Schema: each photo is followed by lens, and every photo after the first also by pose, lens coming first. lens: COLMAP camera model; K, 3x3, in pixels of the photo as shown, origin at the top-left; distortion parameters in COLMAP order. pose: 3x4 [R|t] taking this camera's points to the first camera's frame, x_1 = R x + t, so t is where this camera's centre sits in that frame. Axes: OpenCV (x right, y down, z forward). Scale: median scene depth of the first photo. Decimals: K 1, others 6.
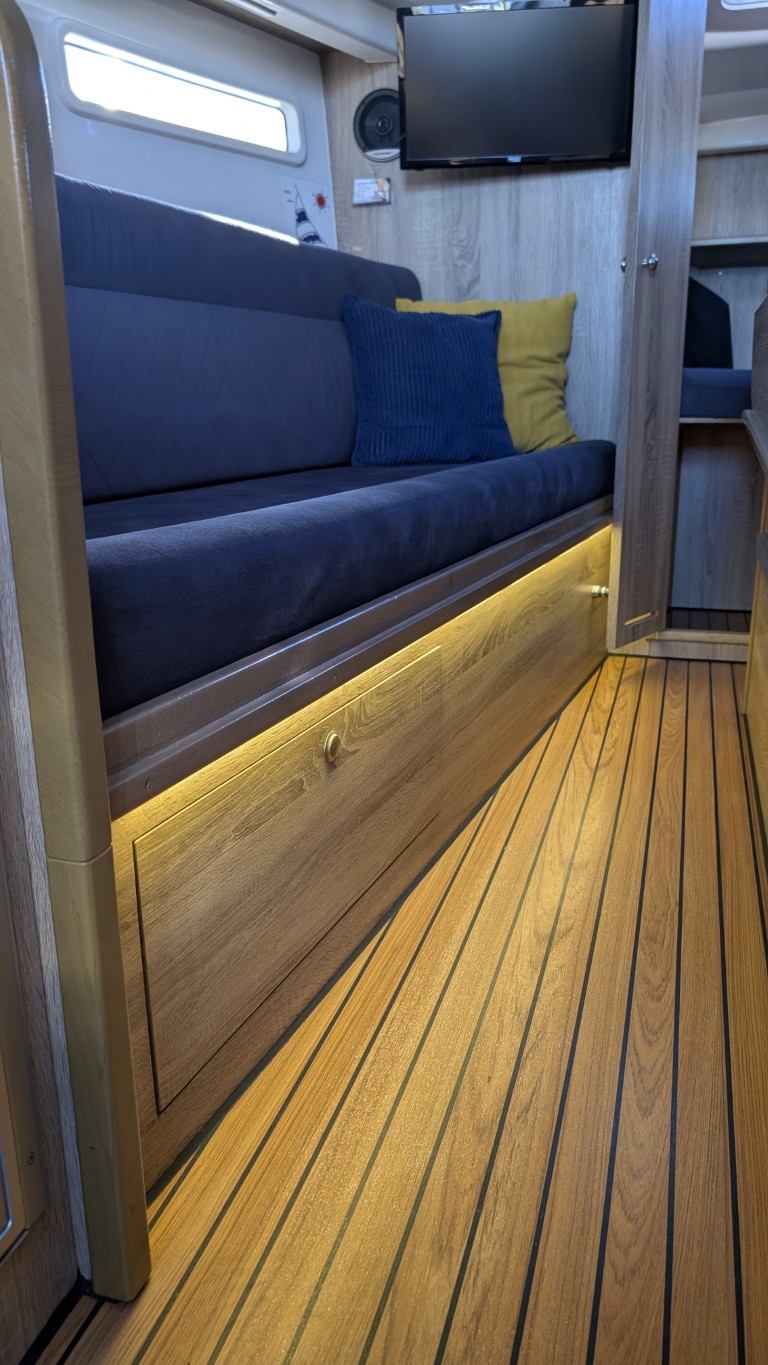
lens RADIAL K [[998.1, 0, 366.5], [0, 998.1, 700.5], [0, 0, 1]] dist [0.050335, -0.051350]
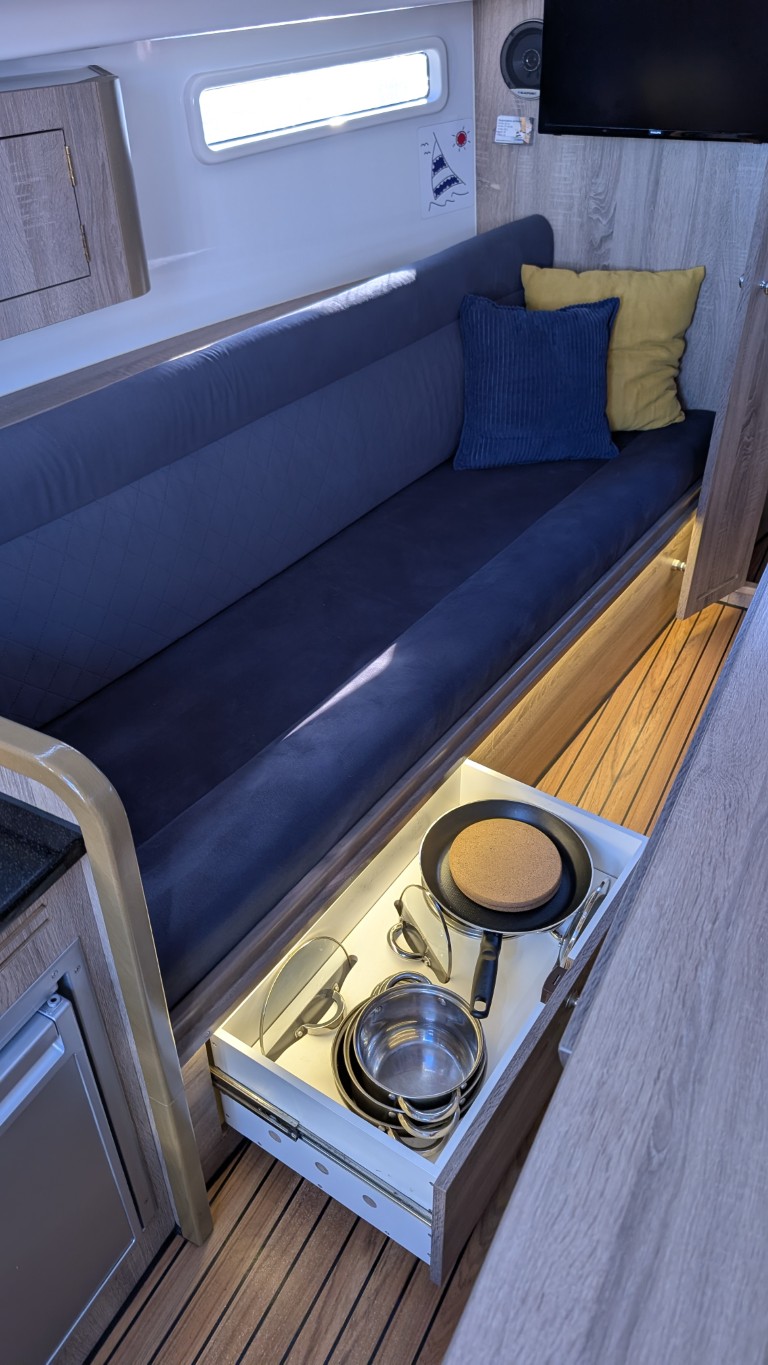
lens RADIAL K [[988.7, 0, 388.0], [0, 988.7, 690.8], [0, 0, 1]] dist [0.040972, -0.009324]
pose [[0.984610, 0.113948, -0.132507, 0.077833], [-0.061025, 0.934652, 0.350288, -0.338881], [0.163763, -0.336811, 0.927222, -0.107216]]
